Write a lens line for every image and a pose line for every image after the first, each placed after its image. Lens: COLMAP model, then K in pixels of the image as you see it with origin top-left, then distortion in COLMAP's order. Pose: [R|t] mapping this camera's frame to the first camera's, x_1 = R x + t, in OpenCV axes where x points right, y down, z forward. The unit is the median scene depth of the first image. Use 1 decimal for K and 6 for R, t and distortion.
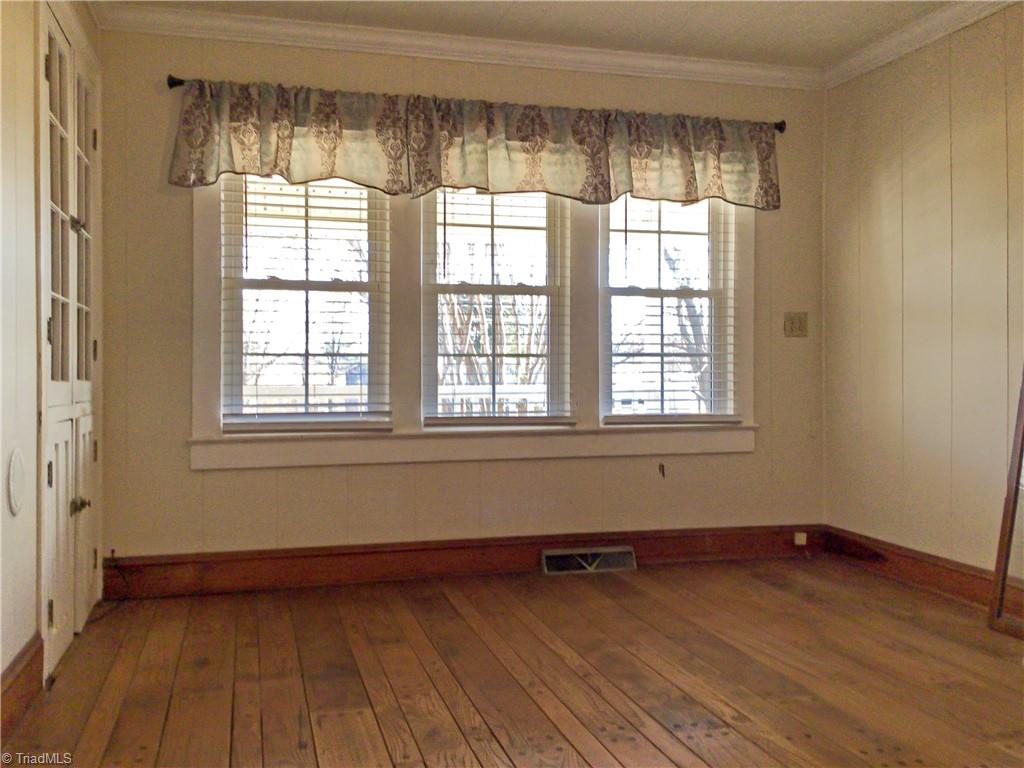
lens RADIAL K [[929.8, 0, 511.8], [0, 929.8, 382.5], [0, 0, 1]] dist [0.062808, 0.000000]
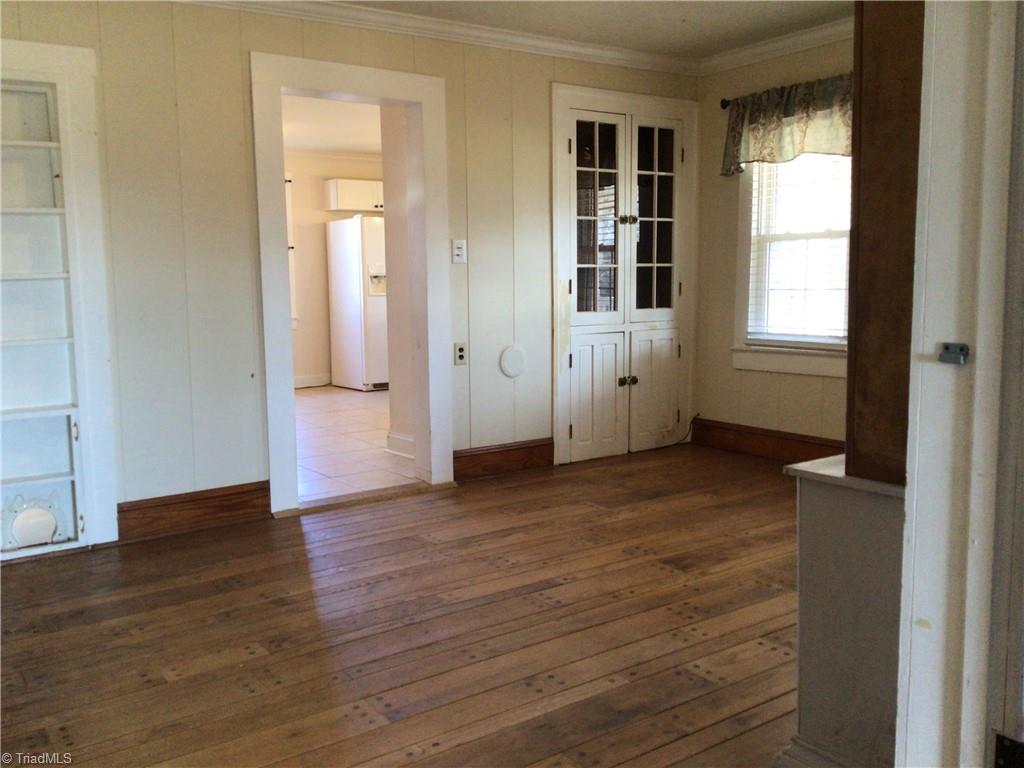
lens RADIAL K [[929.8, 0, 512.8], [0, 929.8, 383.5], [0, 0, 1]] dist [0.062808, 0.000000]
pose [[0.346100, 0.106721, -0.932108, 0.915742], [0.007792, 0.993148, 0.116603, -0.057850], [0.938165, -0.047619, 0.342897, 0.163657]]
